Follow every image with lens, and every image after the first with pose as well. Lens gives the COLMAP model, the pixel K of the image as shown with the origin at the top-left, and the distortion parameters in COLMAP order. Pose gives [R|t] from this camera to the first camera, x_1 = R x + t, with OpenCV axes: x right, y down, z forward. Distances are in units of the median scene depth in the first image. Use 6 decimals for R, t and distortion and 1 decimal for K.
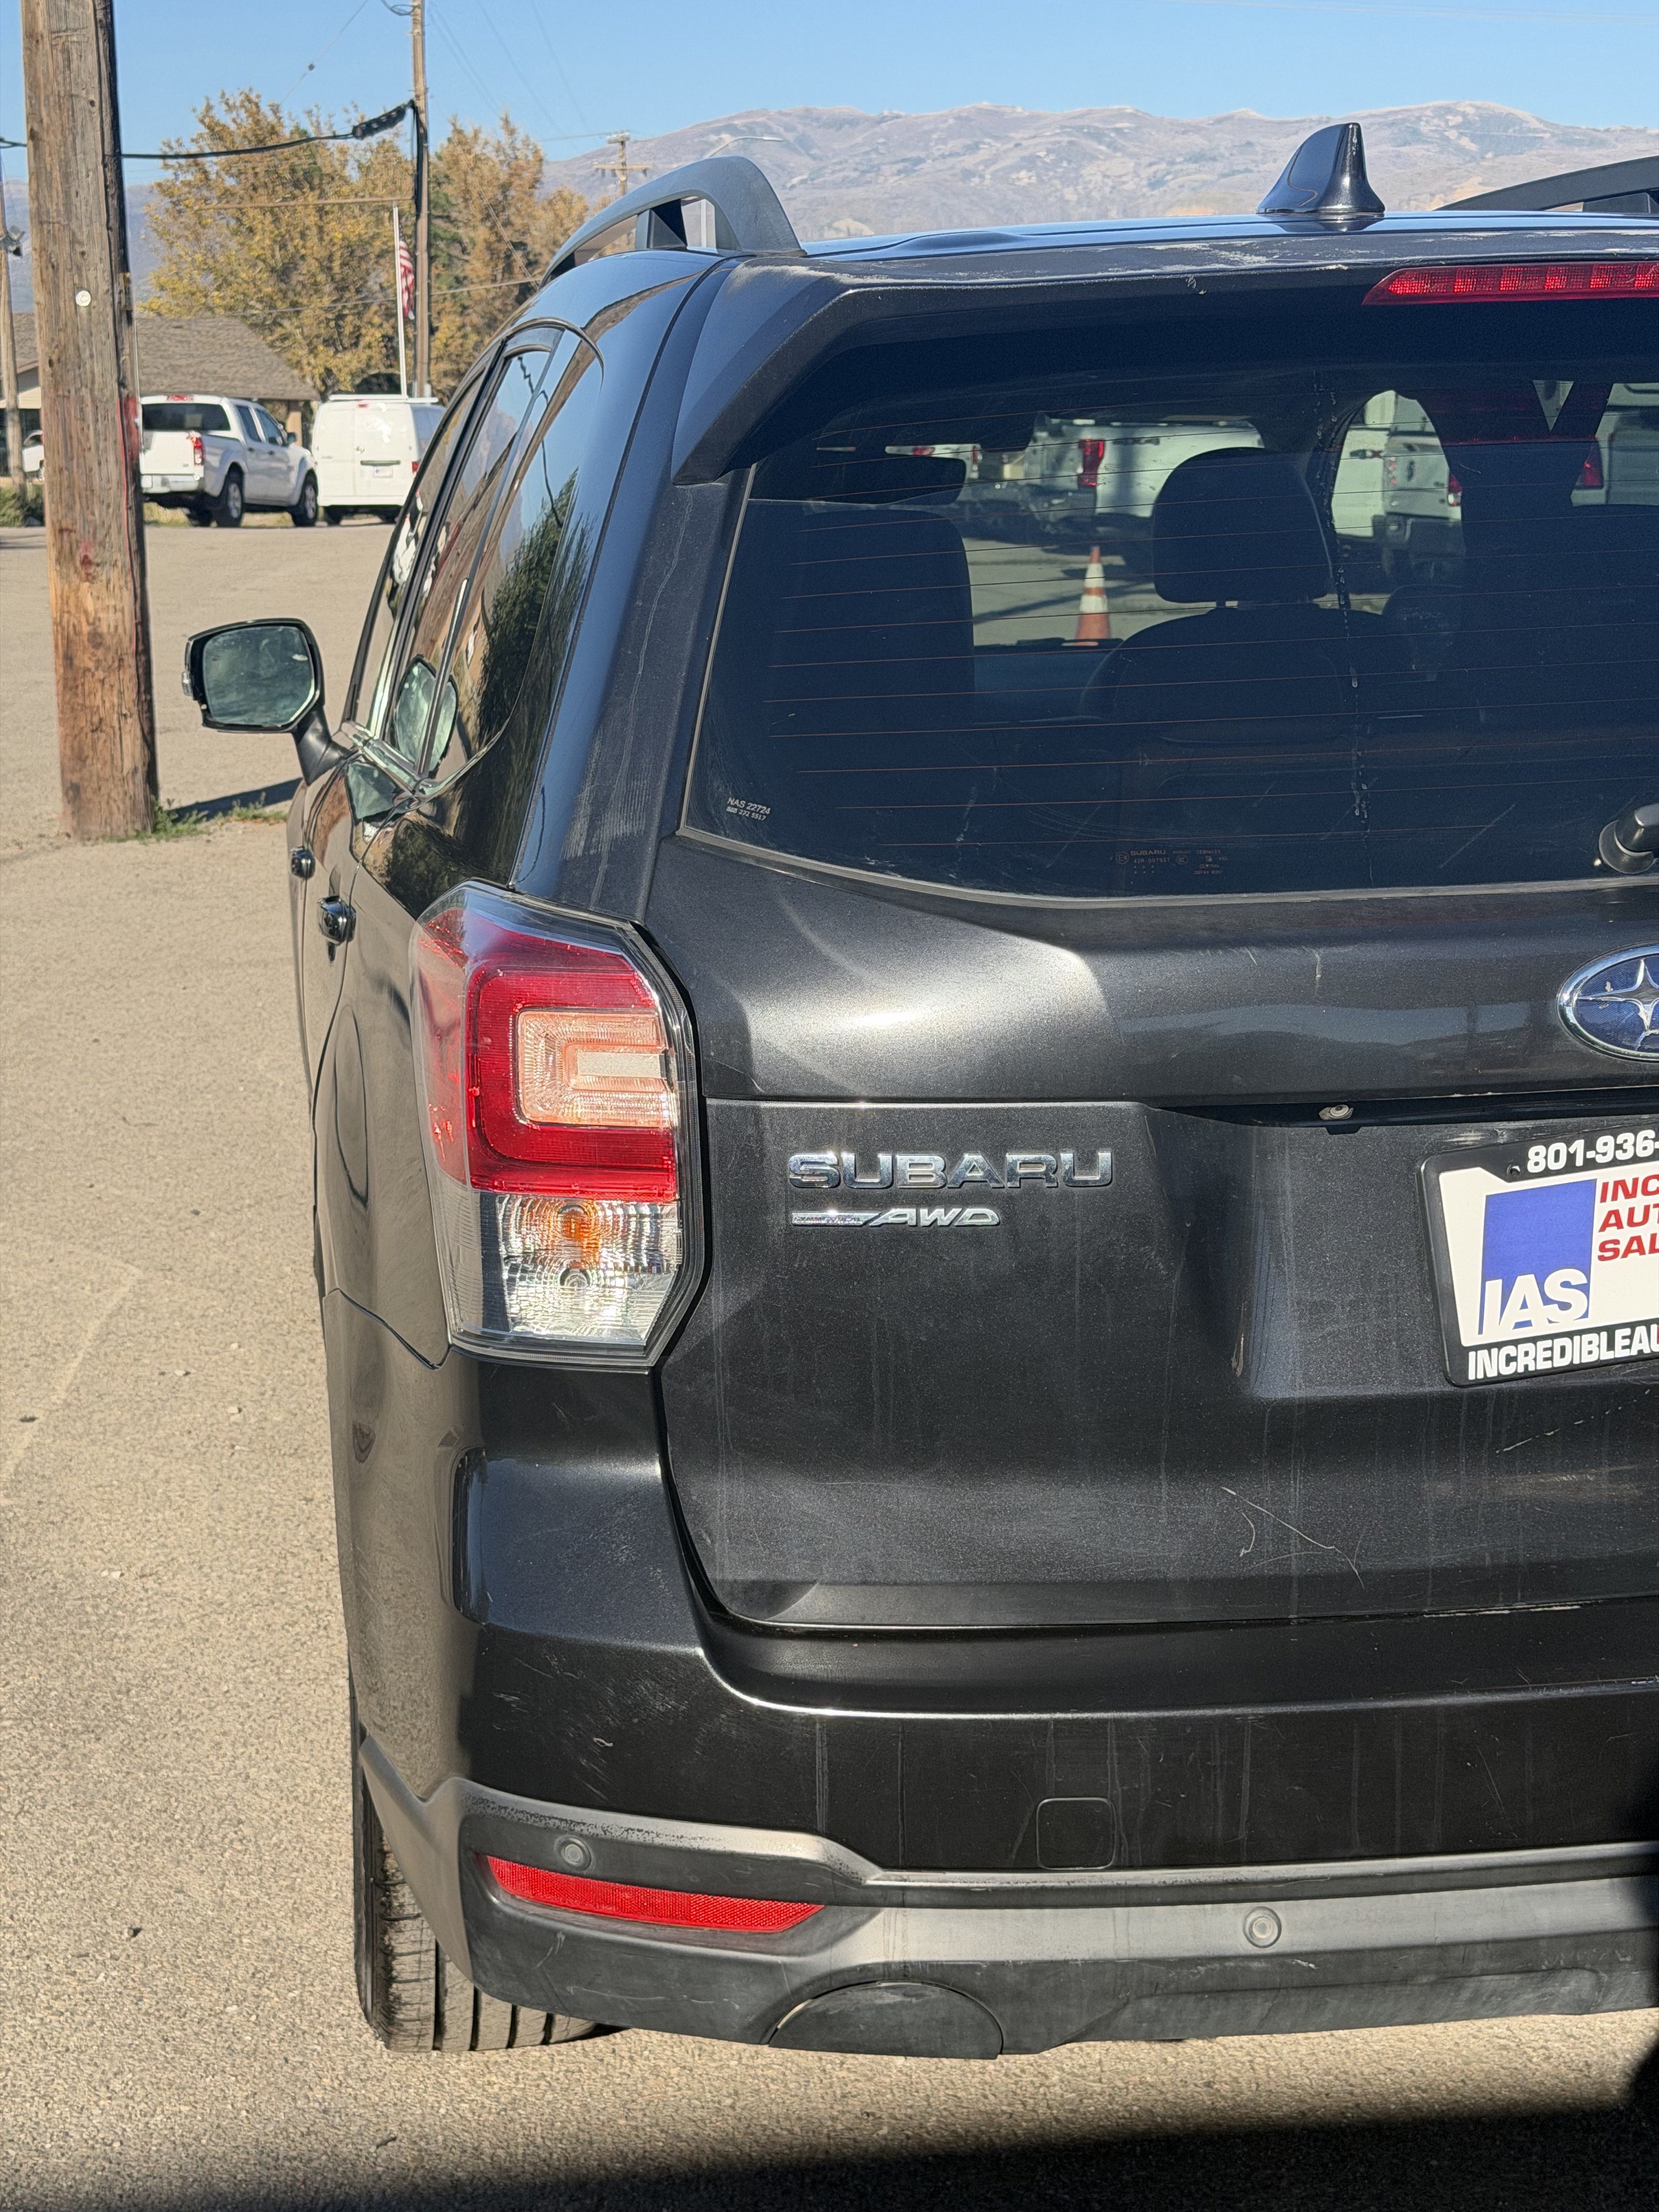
lens RADIAL K [[3053.7, 0, 829.5], [0, 3053.7, 1106.0], [0, 0, 1]] dist [0.204159, -0.500178]
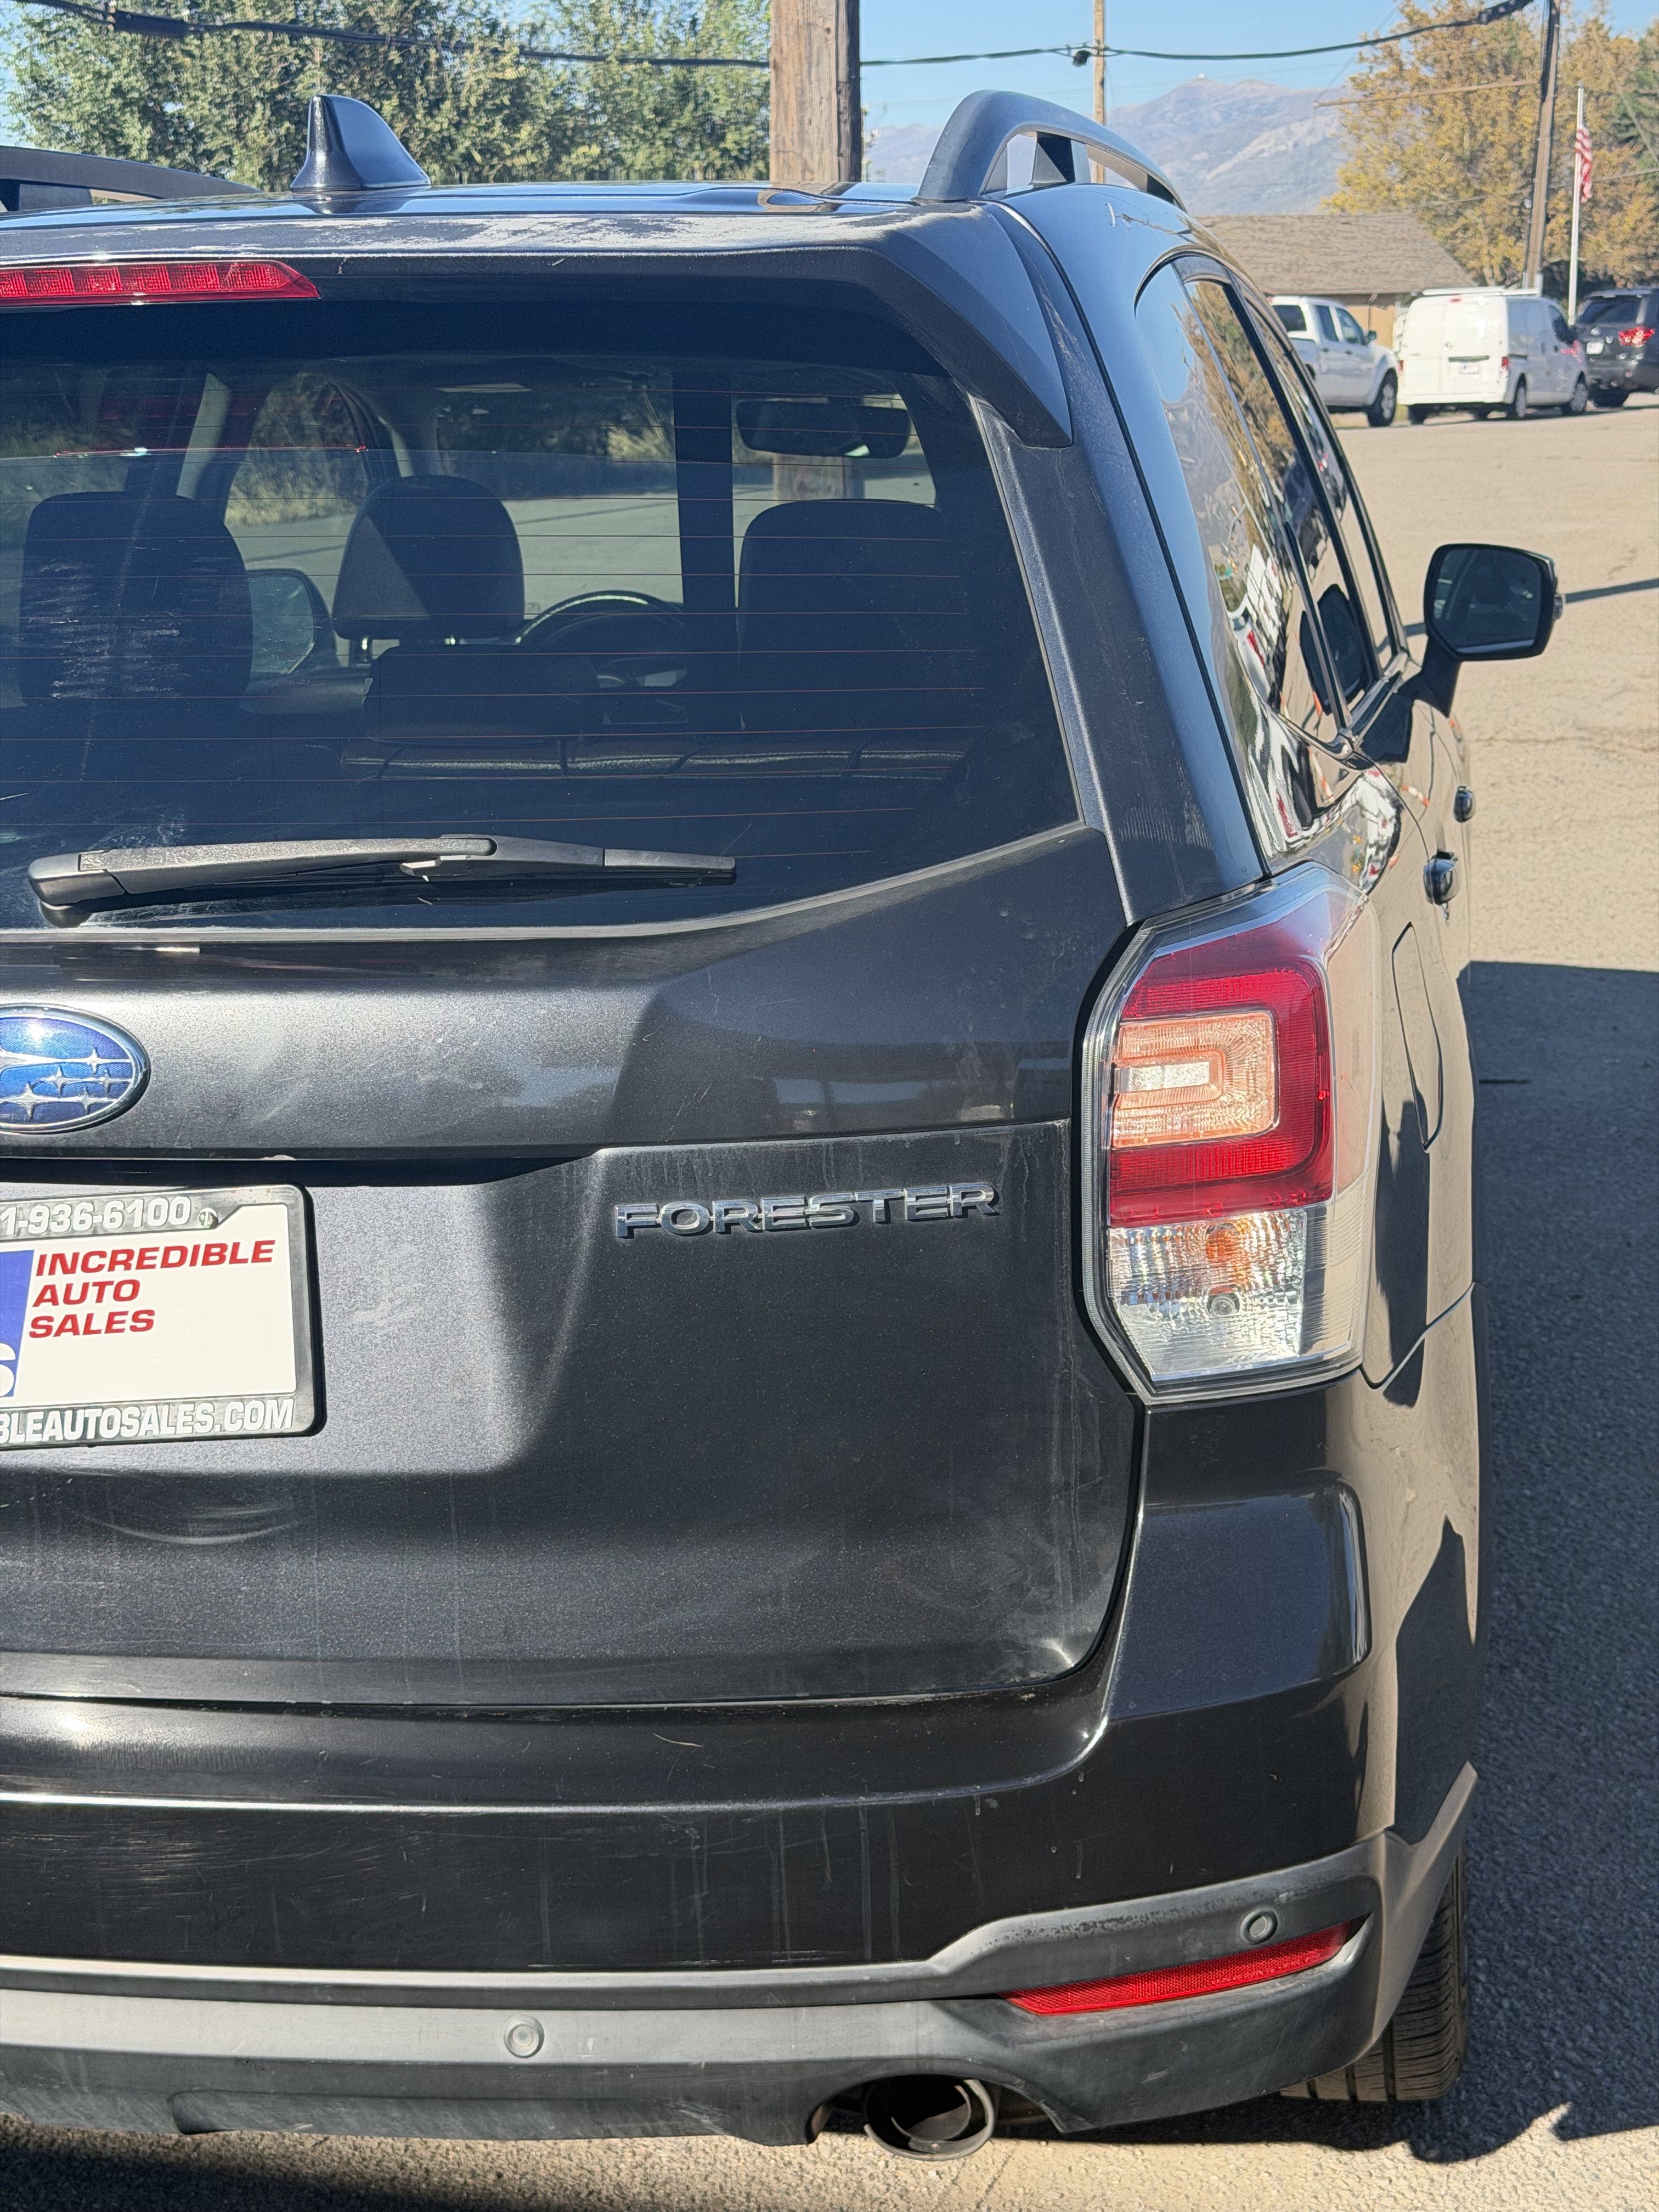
lens RADIAL K [[3053.7, 0, 829.5], [0, 3053.7, 1106.0], [0, 0, 1]] dist [0.204159, -0.500178]
pose [[0.933795, 0.073821, -0.350112, 0.799336], [-0.062558, 0.997098, 0.043386, -0.075901], [0.352299, -0.018611, 0.935703, 0.207744]]
